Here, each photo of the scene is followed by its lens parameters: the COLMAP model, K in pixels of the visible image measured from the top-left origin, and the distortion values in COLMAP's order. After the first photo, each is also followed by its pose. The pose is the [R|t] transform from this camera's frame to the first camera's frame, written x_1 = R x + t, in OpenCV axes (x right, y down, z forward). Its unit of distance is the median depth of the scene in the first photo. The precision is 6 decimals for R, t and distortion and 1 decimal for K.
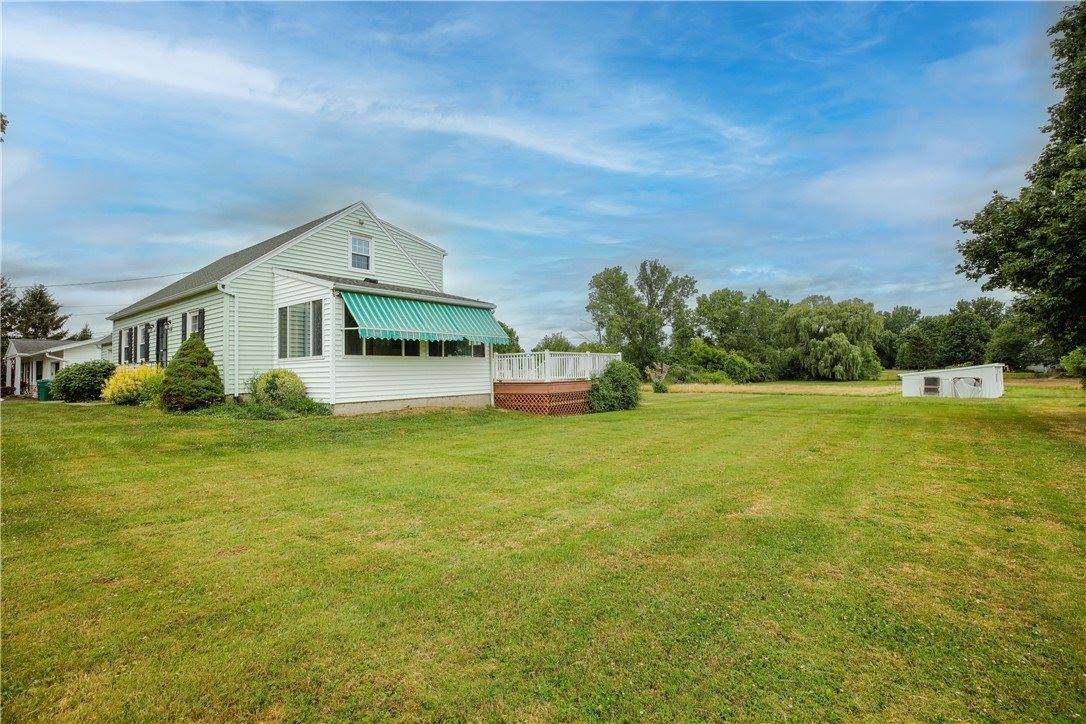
lens RADIAL K [[503.0, 0, 543.0], [0, 503.0, 362.0], [0, 0, 1]] dist [-0.036434, 0.001490]
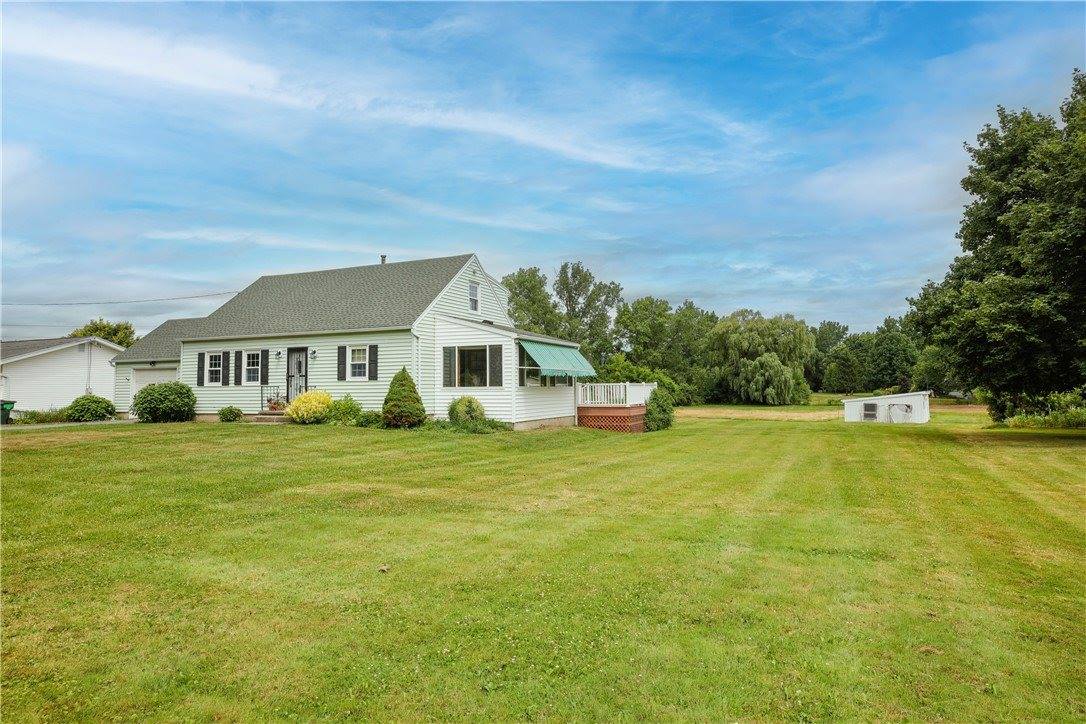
lens RADIAL K [[673.5, 0, 543.0], [0, 673.5, 362.0], [0, 0, 1]] dist [-0.025716, -0.001797]
pose [[0.972682, 0.022153, 0.231081, -0.090348], [-0.017058, 0.999566, -0.024025, -0.004484], [-0.231513, 0.019427, 0.972638, -0.094694]]
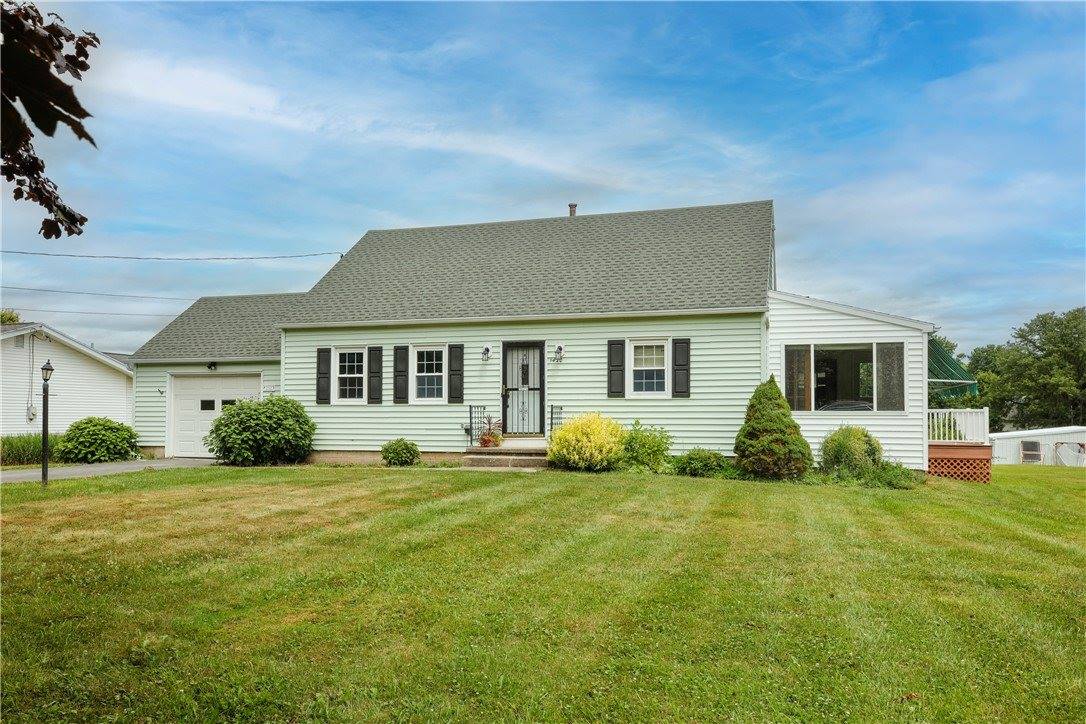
lens RADIAL K [[816.8, 0, 543.1], [0, 816.8, 435.5], [0, 0, 1]] dist [-0.005065, -0.002124]
pose [[0.942571, 0.018099, 0.333516, -0.173066], [-0.031531, 0.998893, 0.034903, -0.000167], [-0.332515, -0.043415, 0.942098, -0.008170]]
